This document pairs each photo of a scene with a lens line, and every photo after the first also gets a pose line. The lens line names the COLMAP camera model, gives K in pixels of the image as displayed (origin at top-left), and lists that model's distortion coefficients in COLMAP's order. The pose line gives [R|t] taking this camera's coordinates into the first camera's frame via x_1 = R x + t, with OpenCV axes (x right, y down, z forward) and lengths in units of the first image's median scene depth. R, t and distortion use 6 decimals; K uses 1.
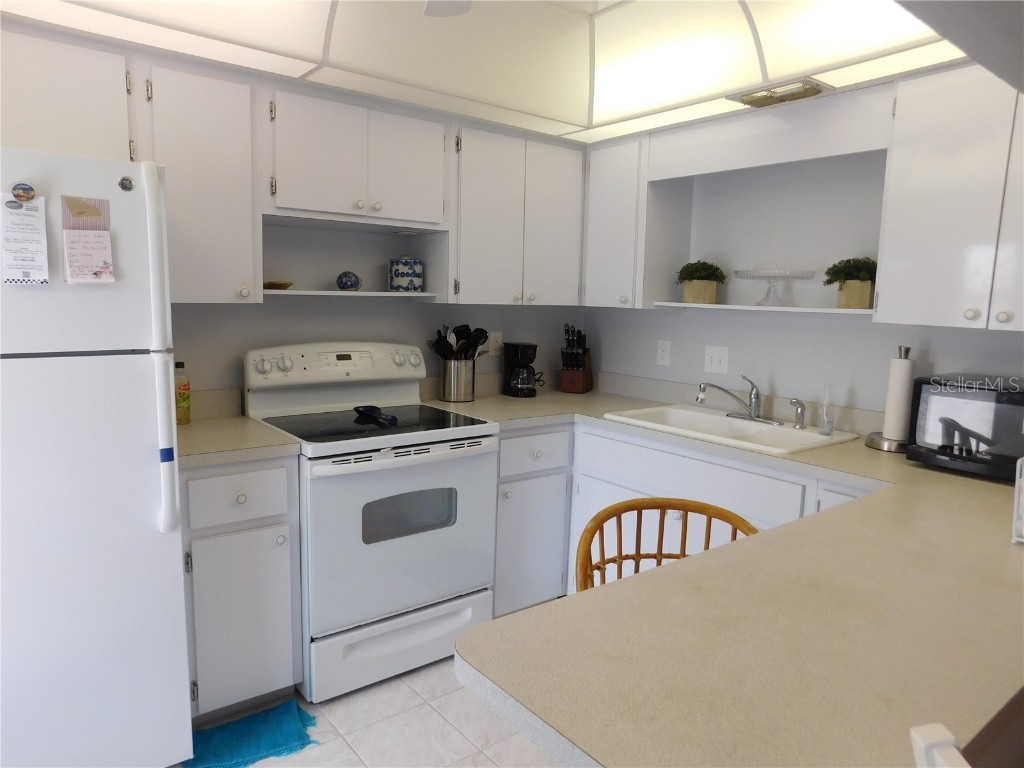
lens RADIAL K [[685.1, 0, 504.7], [0, 685.1, 387.7], [0, 0, 1]] dist [-0.020973, 0.042152]
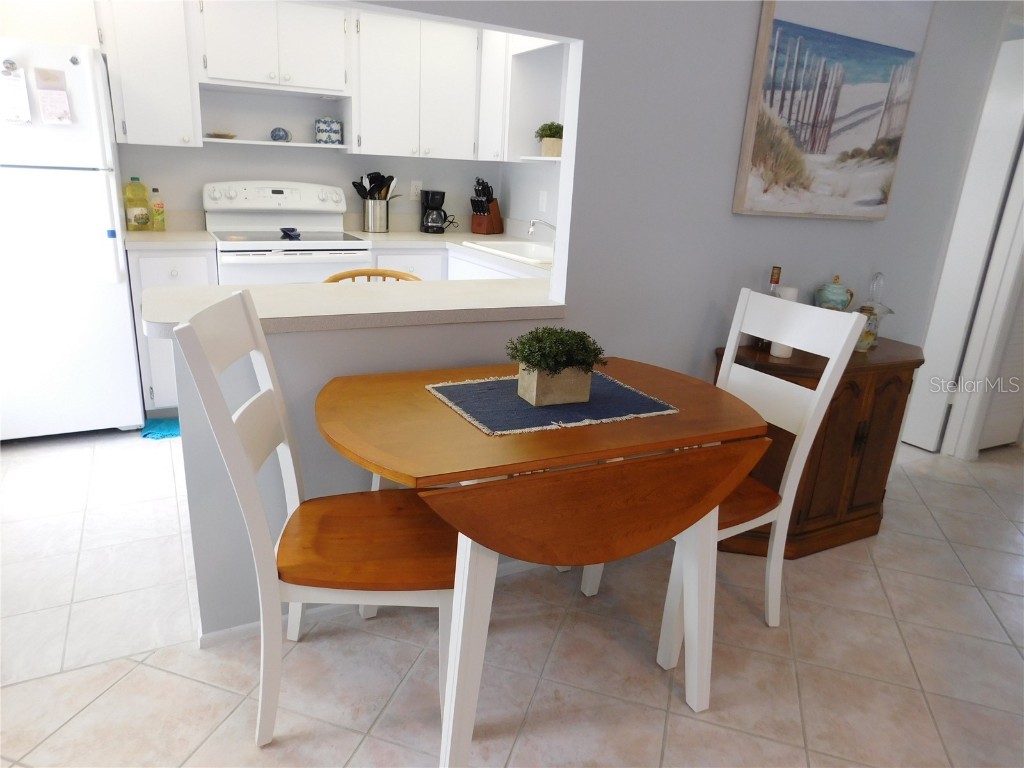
lens RADIAL K [[685.1, 0, 517.0], [0, 685.1, 381.9], [0, 0, 1]] dist [-0.020973, 0.042152]
pose [[0.985556, 0.070441, -0.154002, 0.468705], [-0.044749, 0.985388, 0.164344, 0.082808], [0.163328, -0.155079, 0.974307, -0.320142]]
